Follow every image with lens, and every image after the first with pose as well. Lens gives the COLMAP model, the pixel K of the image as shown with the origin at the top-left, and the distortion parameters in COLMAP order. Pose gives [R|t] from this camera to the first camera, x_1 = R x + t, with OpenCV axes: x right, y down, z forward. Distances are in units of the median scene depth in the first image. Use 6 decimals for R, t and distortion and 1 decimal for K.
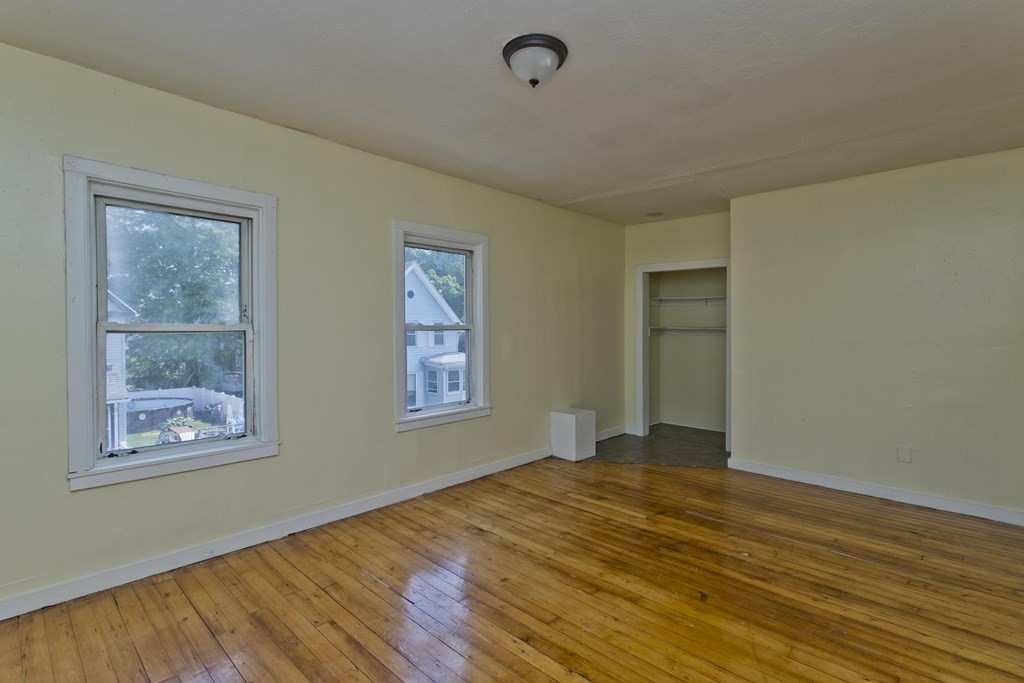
lens RADIAL K [[491.9, 0, 522.2], [0, 491.9, 335.7], [0, 0, 1]] dist [-0.000921, 0.001849]
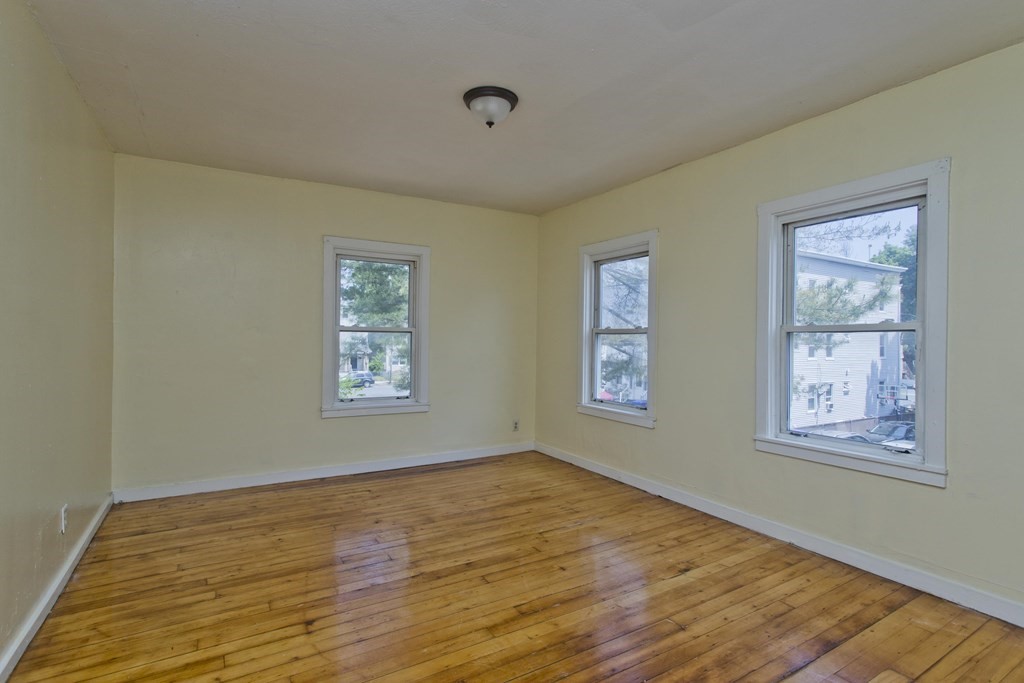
lens RADIAL K [[491.9, 0, 516.6], [0, 491.9, 336.0], [0, 0, 1]] dist [-0.000921, 0.001849]
pose [[-0.273590, -0.006130, -0.961827, 0.793977], [-0.022098, 0.999756, -0.000086, 0.008044], [0.961592, 0.021231, -0.273659, 0.949245]]
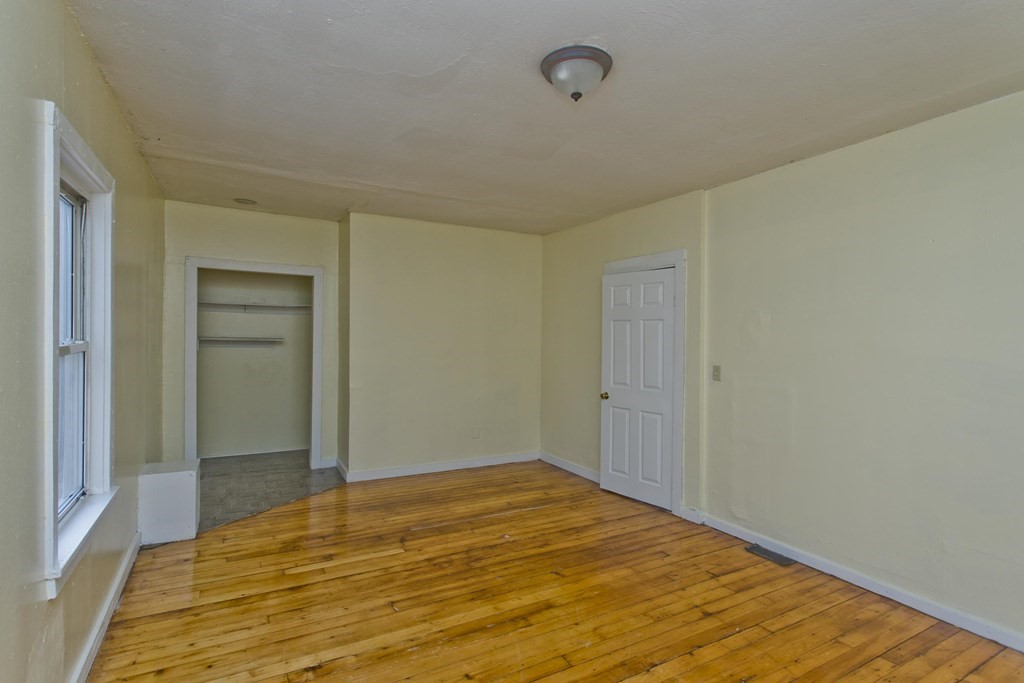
lens RADIAL K [[491.9, 0, 505.5], [0, 491.9, 336.0], [0, 0, 1]] dist [-0.000921, 0.001849]
pose [[0.320897, -0.000062, 0.947114, -0.611395], [0.002500, 0.999997, -0.000782, -0.037263], [-0.947111, 0.002619, 0.320896, 0.556447]]
